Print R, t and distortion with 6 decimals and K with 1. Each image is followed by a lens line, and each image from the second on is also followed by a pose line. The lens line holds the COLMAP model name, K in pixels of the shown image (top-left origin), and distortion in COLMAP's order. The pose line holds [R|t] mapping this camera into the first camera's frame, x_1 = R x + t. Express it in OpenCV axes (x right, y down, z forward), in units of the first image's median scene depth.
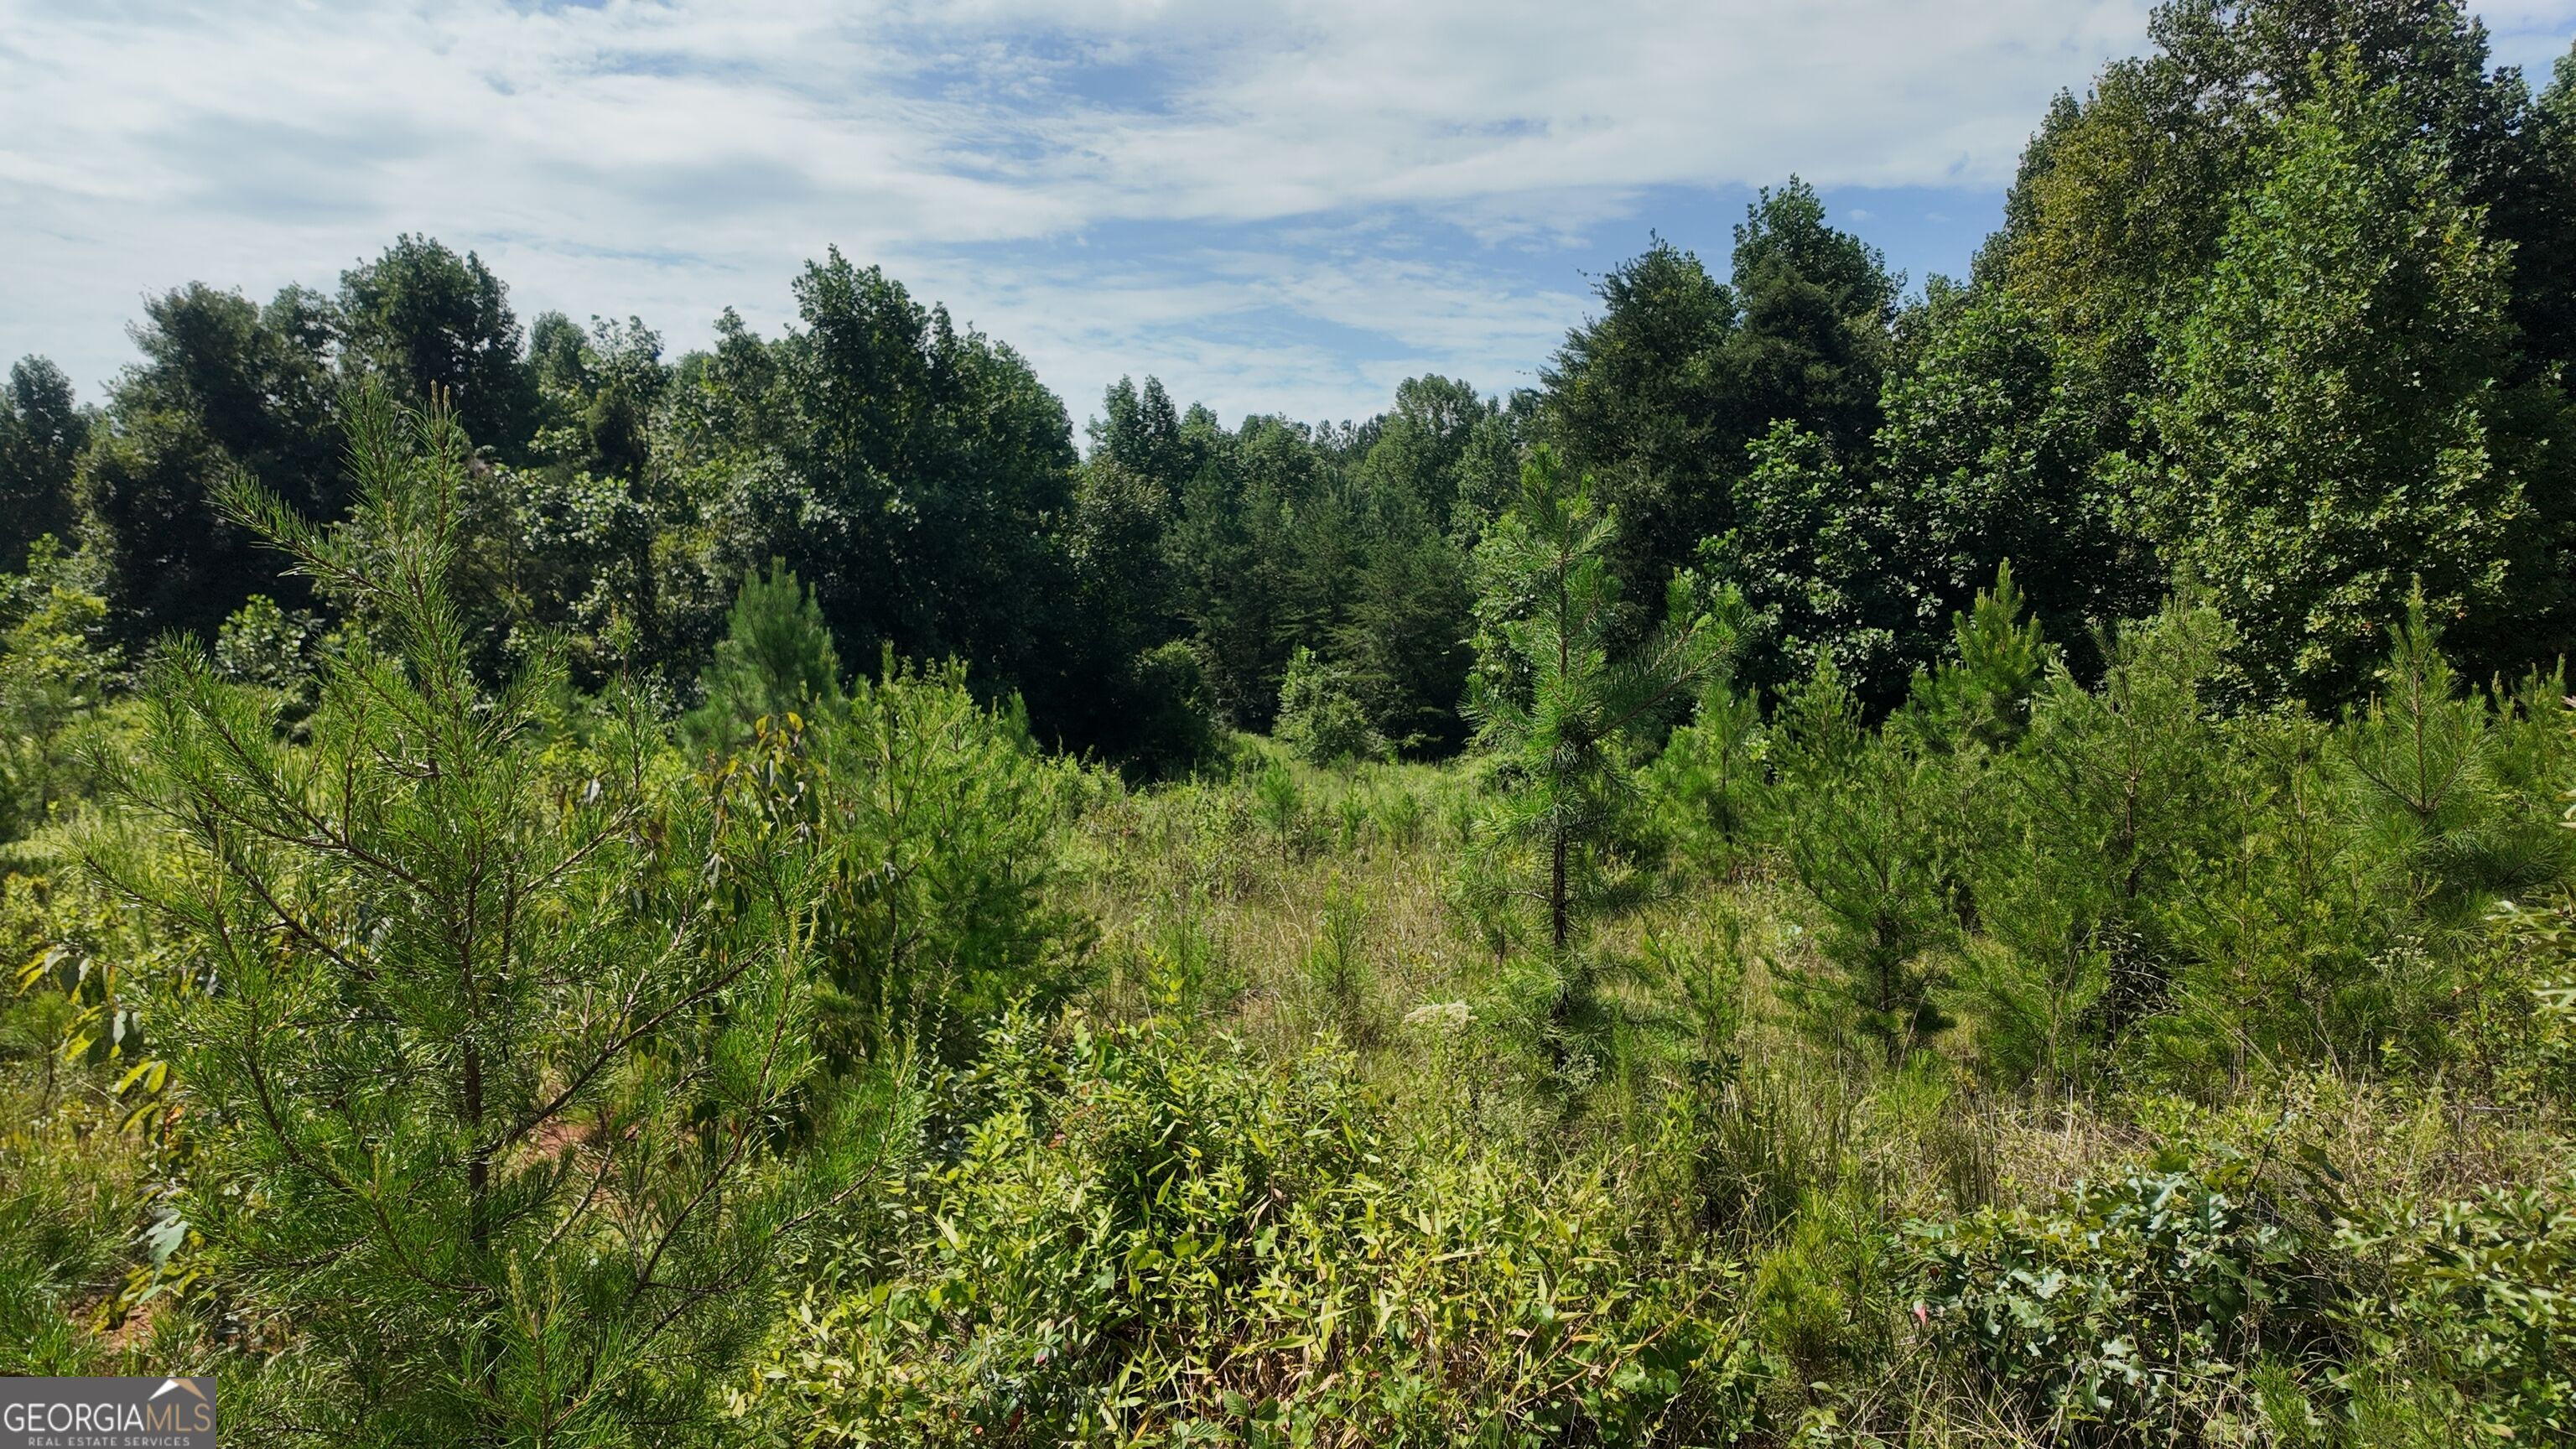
lens RADIAL K [[1542.6, 0, 1292.1], [0, 1542.6, 737.7], [0, 0, 1]] dist [0.006011, -0.014586]
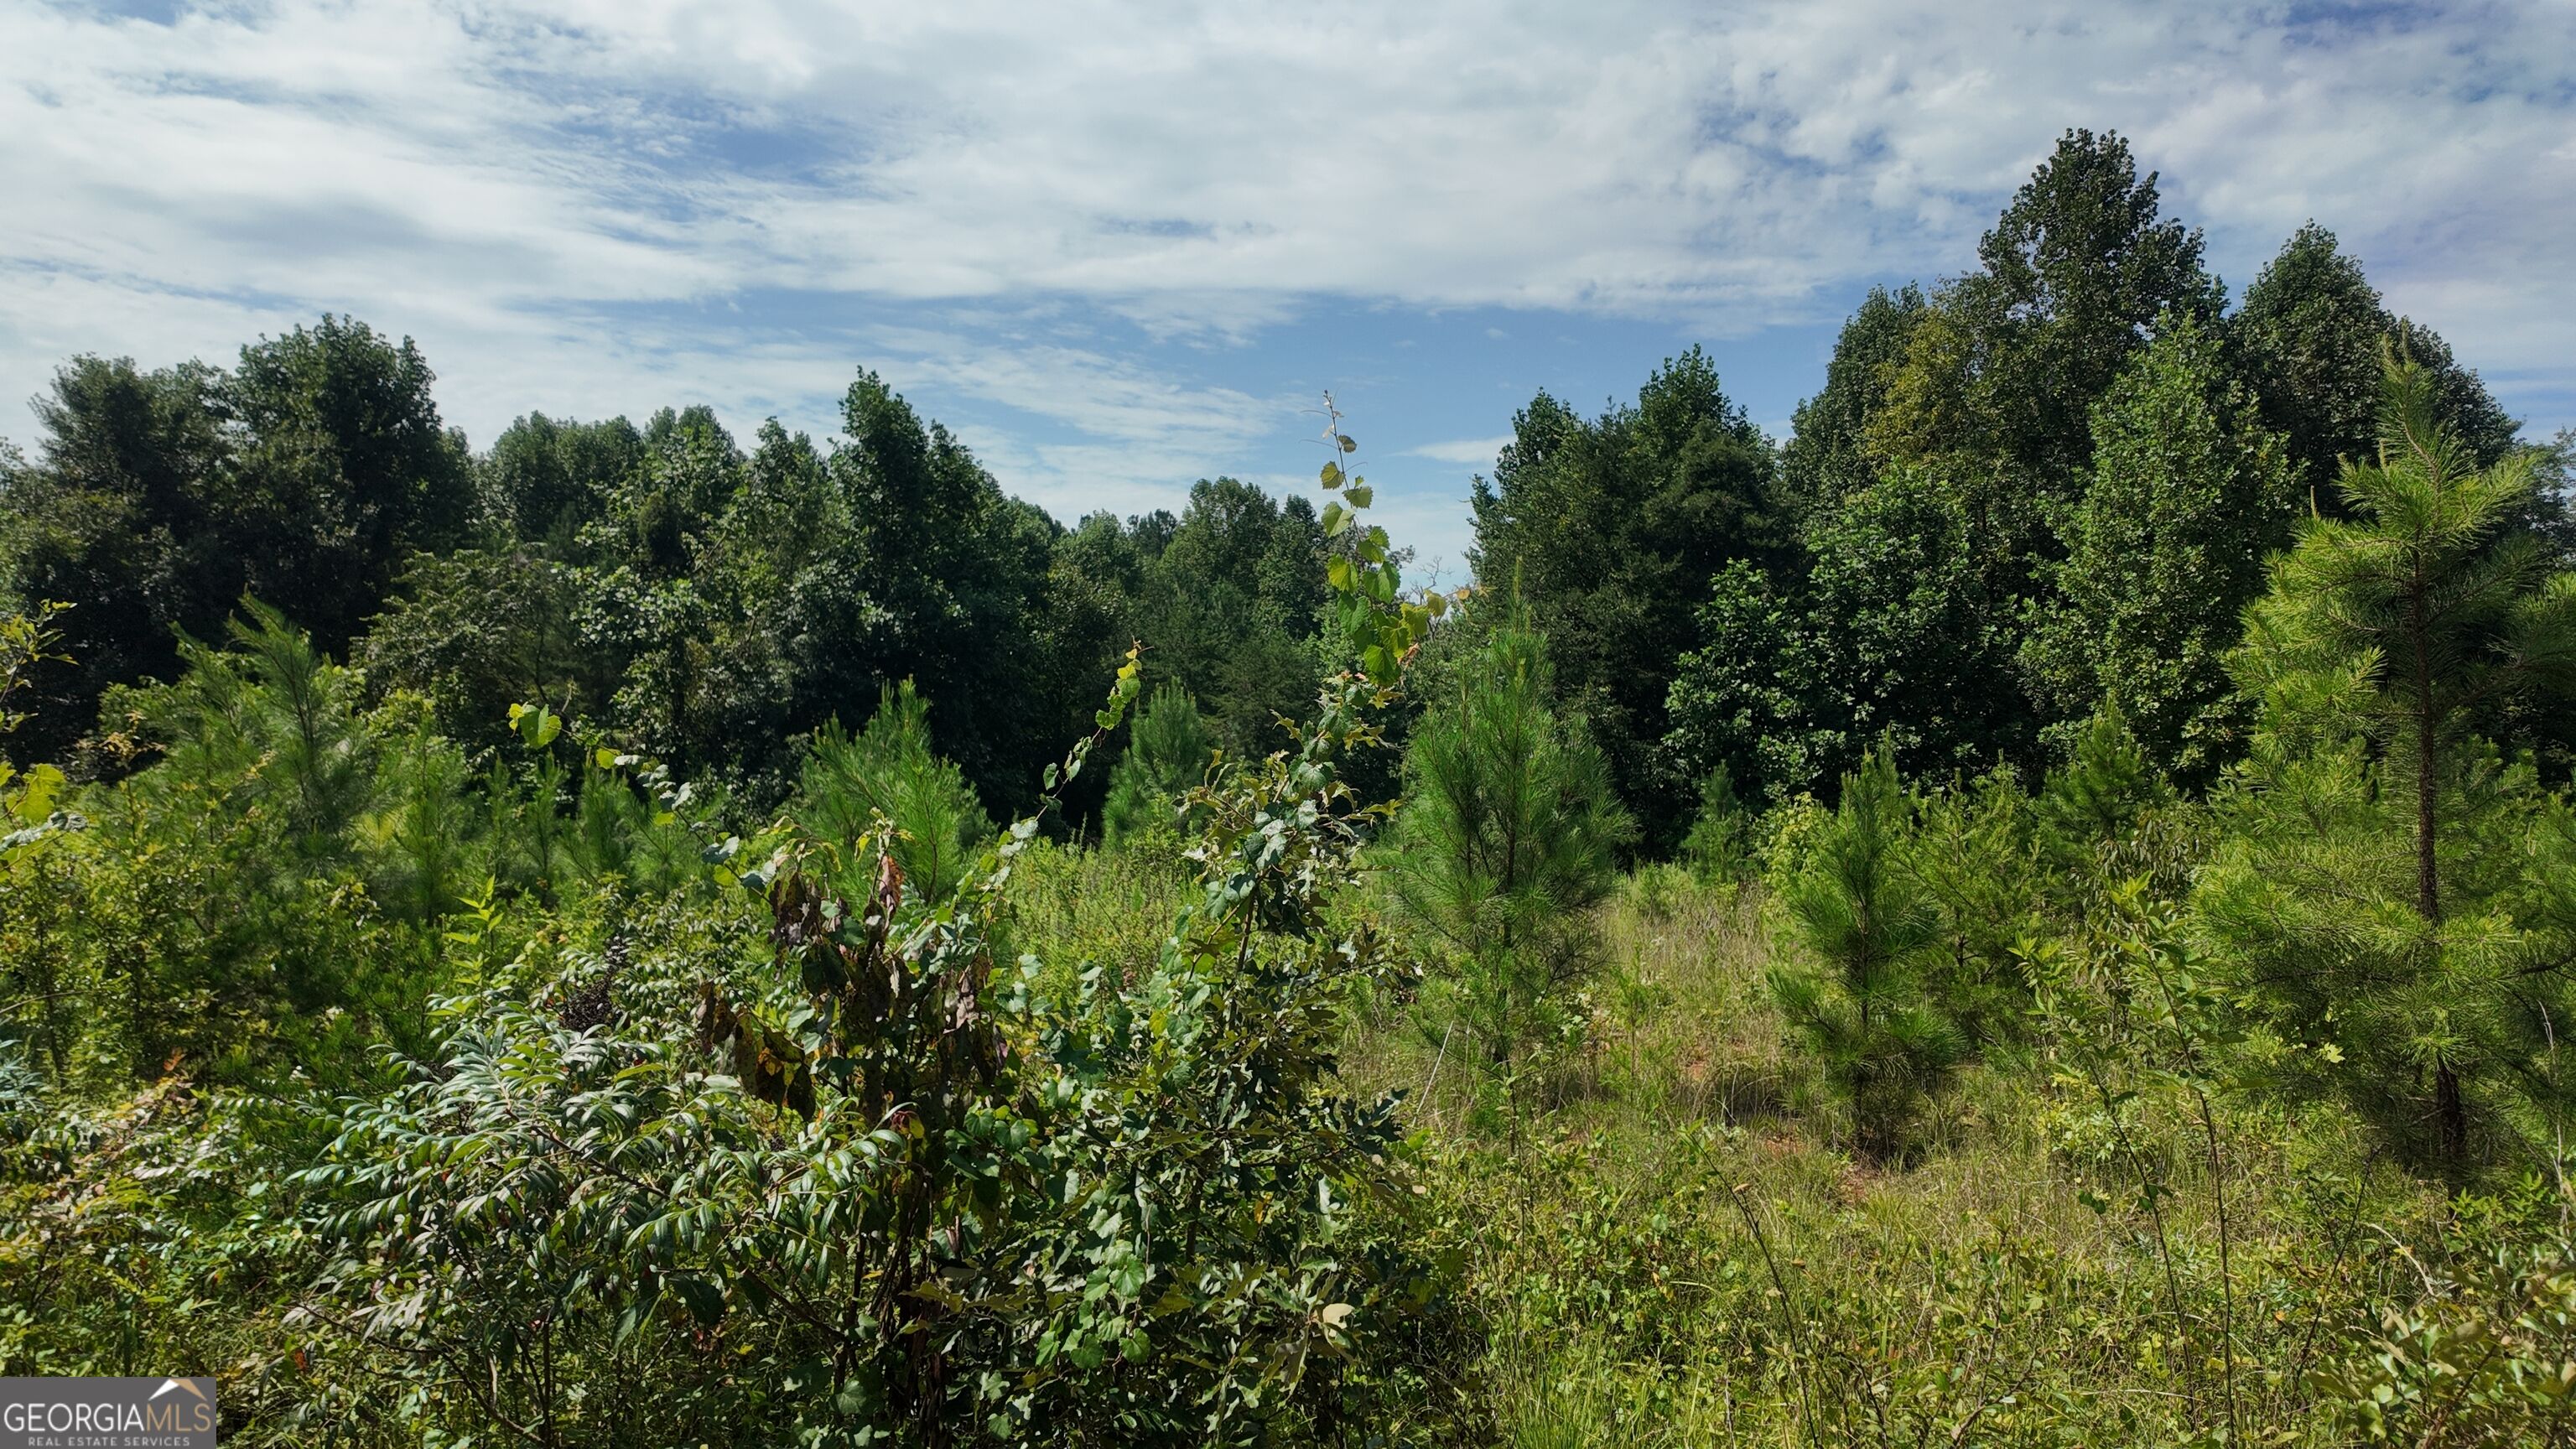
lens RADIAL K [[1542.6, 0, 1285.5], [0, 1542.6, 725.4], [0, 0, 1]] dist [0.006011, -0.014586]
pose [[0.975619, 0.003268, 0.219449, -0.208123], [0.009838, 0.998233, -0.058602, -0.004143], [-0.219252, 0.059332, 0.973862, -0.072700]]
